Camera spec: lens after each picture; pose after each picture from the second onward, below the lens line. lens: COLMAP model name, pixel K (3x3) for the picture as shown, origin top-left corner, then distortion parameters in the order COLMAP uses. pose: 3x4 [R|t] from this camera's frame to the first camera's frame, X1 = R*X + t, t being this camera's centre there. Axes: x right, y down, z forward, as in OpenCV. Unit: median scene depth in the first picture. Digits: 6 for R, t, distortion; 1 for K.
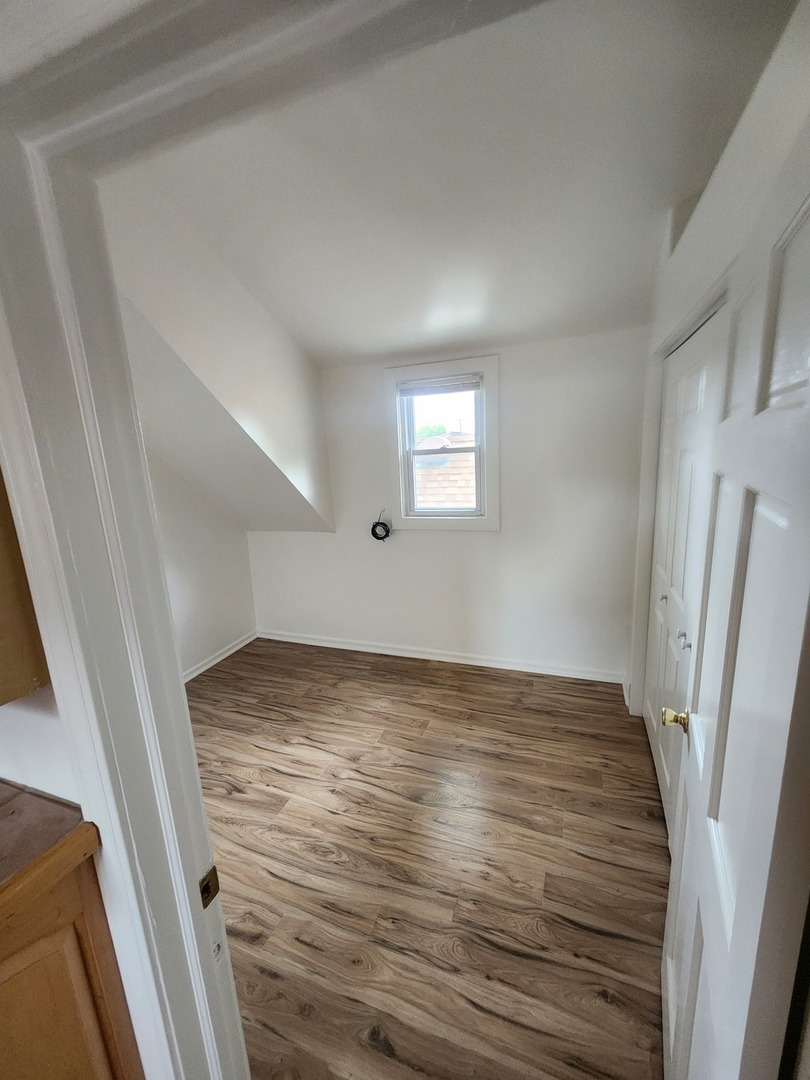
lens RADIAL K [[442.3, 0, 412.1], [0, 442.3, 538.3], [0, 0, 1]] dist [0.000277, -0.001070]
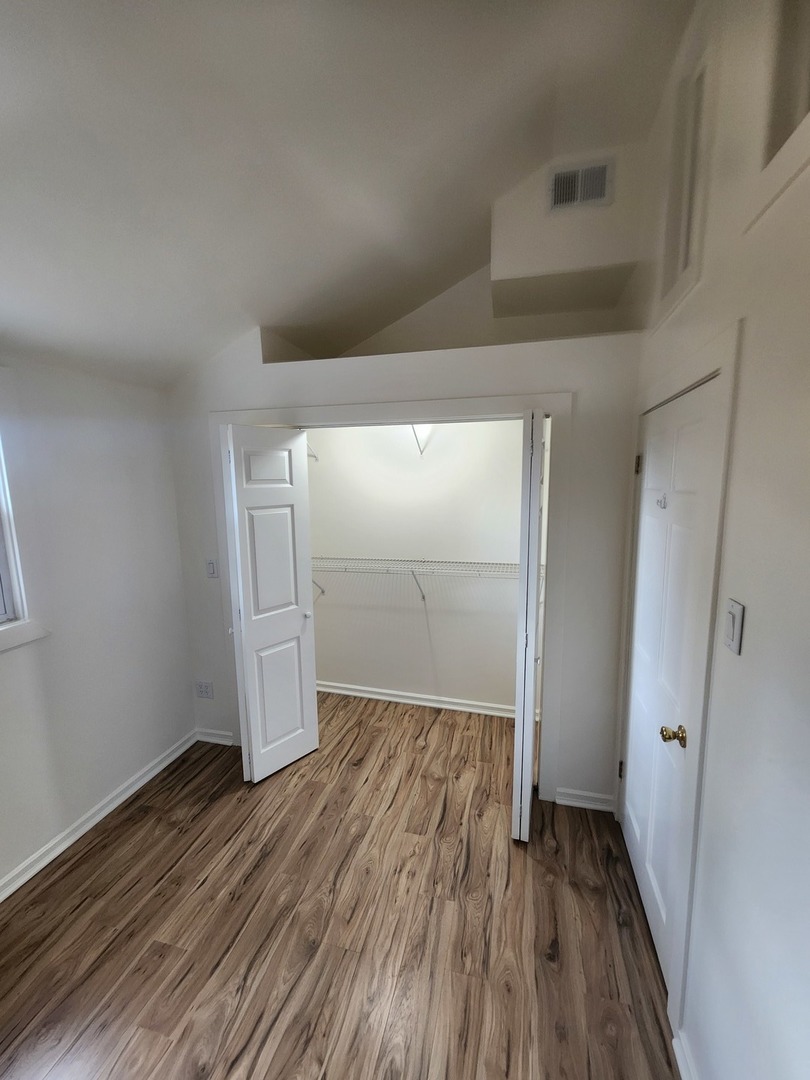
lens RADIAL K [[442.3, 0, 408.8], [0, 442.3, 538.7], [0, 0, 1]] dist [0.000277, -0.001070]
pose [[-0.111156, -0.082428, 0.990379, -0.773711], [0.219739, 0.969850, 0.105381, -0.160197], [-0.969205, 0.229338, -0.089692, 0.806509]]
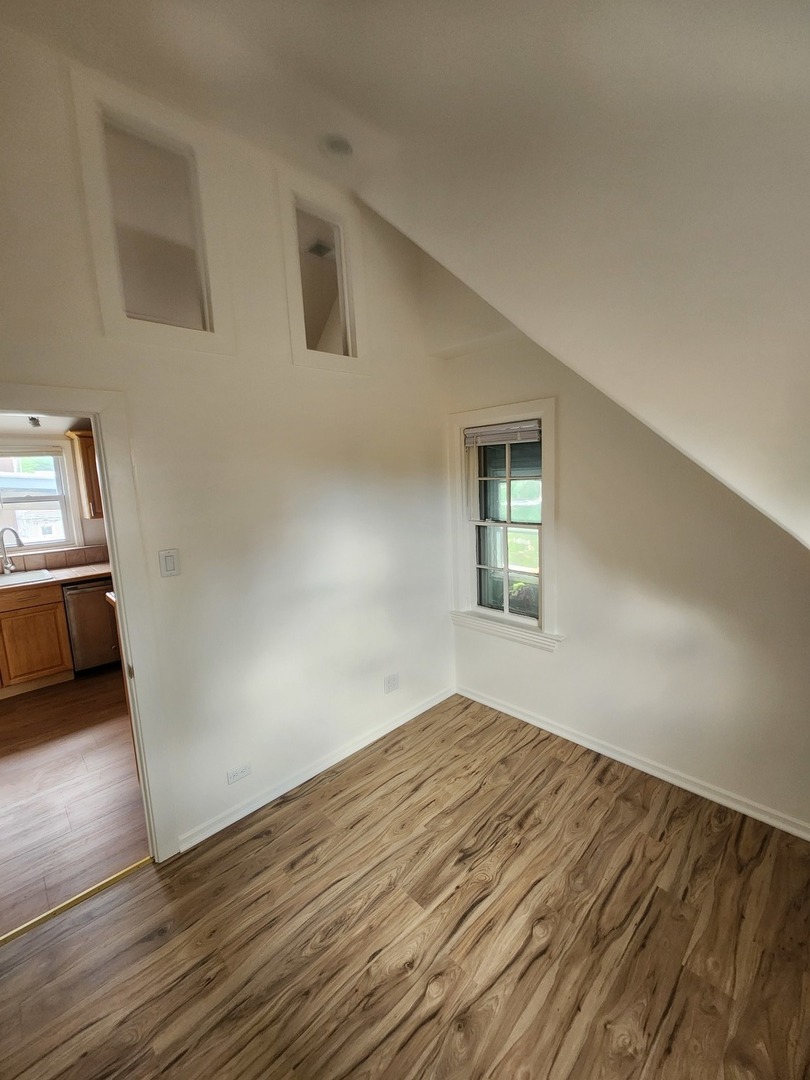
lens RADIAL K [[442.3, 0, 407.4], [0, 442.3, 537.0], [0, 0, 1]] dist [0.000277, -0.001070]
pose [[-0.432323, 0.192656, -0.880898, 0.354718], [-0.126424, 0.954310, 0.270757, -0.308568], [0.892812, 0.228421, -0.388214, 1.250528]]
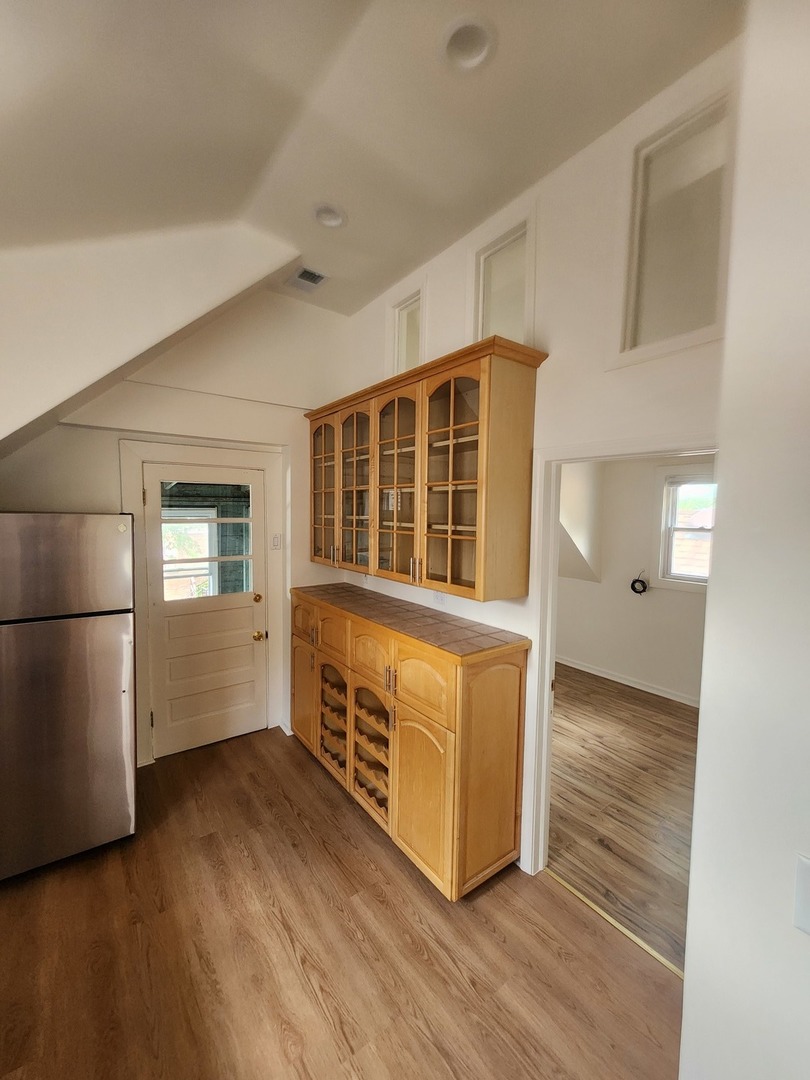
lens RADIAL K [[442.3, 0, 410.5], [0, 442.3, 536.4], [0, 0, 1]] dist [0.000277, -0.001070]
pose [[0.839985, 0.091947, -0.534762, 0.078197], [-0.160414, 0.983566, -0.082858, 0.093194], [0.518355, 0.155383, 0.840931, -0.778901]]
